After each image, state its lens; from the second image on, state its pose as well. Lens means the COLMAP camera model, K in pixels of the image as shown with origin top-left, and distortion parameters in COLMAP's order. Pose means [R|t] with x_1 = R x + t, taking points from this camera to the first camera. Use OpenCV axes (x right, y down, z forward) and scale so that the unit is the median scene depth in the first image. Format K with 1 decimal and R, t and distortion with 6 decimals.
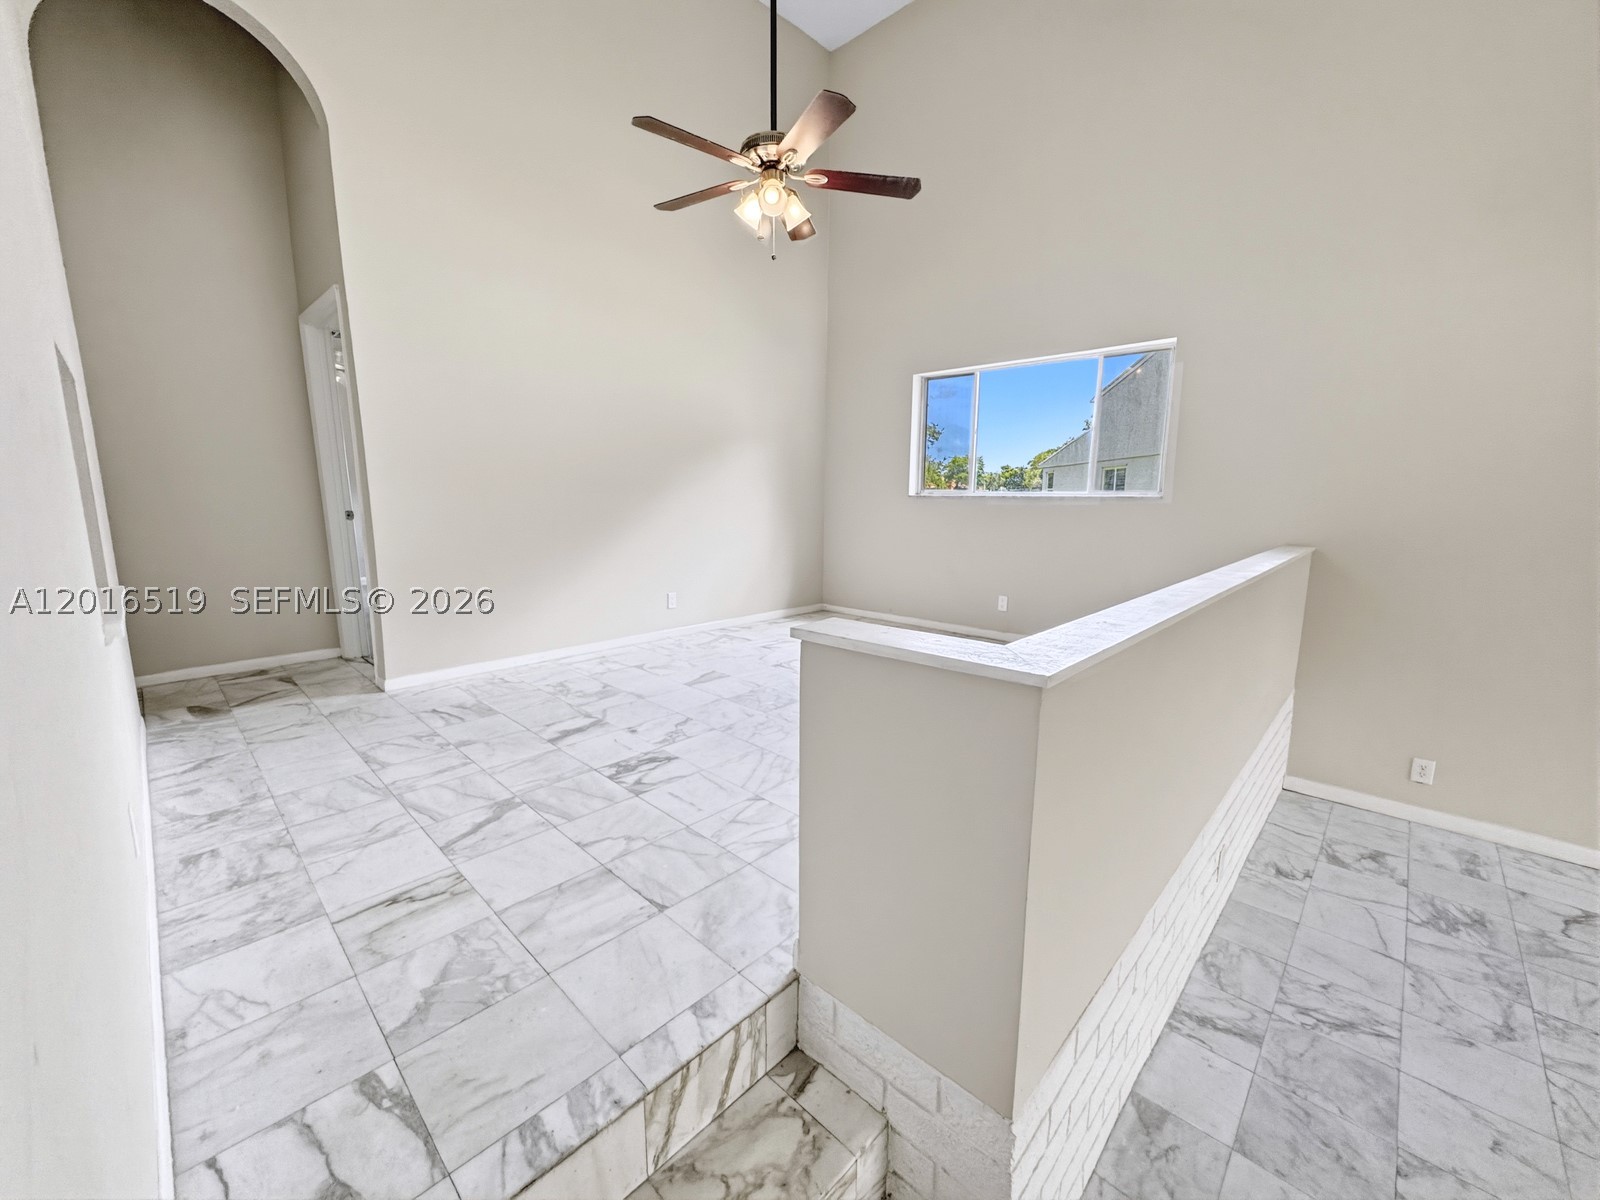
lens RADIAL K [[642.0, 0, 800.0], [0, 642.0, 600.0], [0, 0, 1]] dist [0.000200, 0.000001]
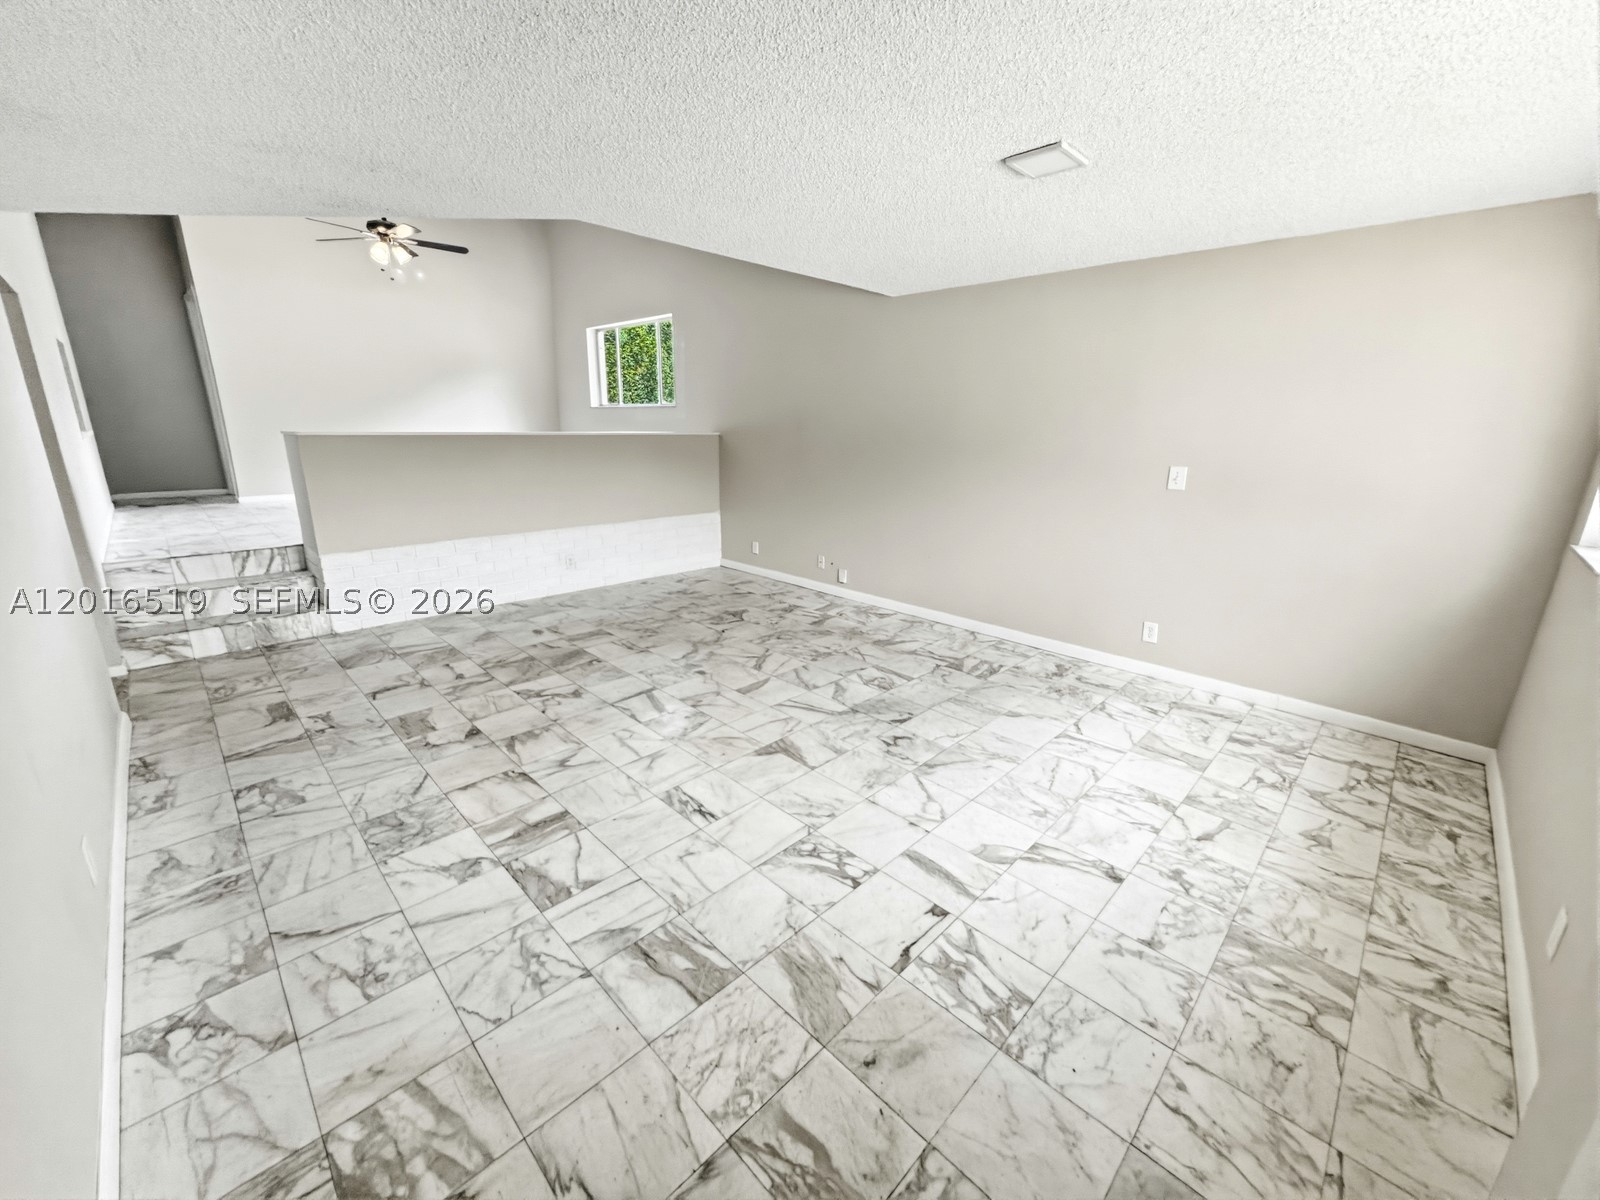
lens RADIAL K [[642.0, 0, 800.0], [0, 642.0, 600.0], [0, 0, 1]] dist [0.000200, 0.000001]
pose [[0.999849, 0.012935, -0.011601, 1.345731], [-0.011583, 0.993874, 0.109914, 0.247336], [0.012952, -0.109763, 0.993873, -1.177645]]
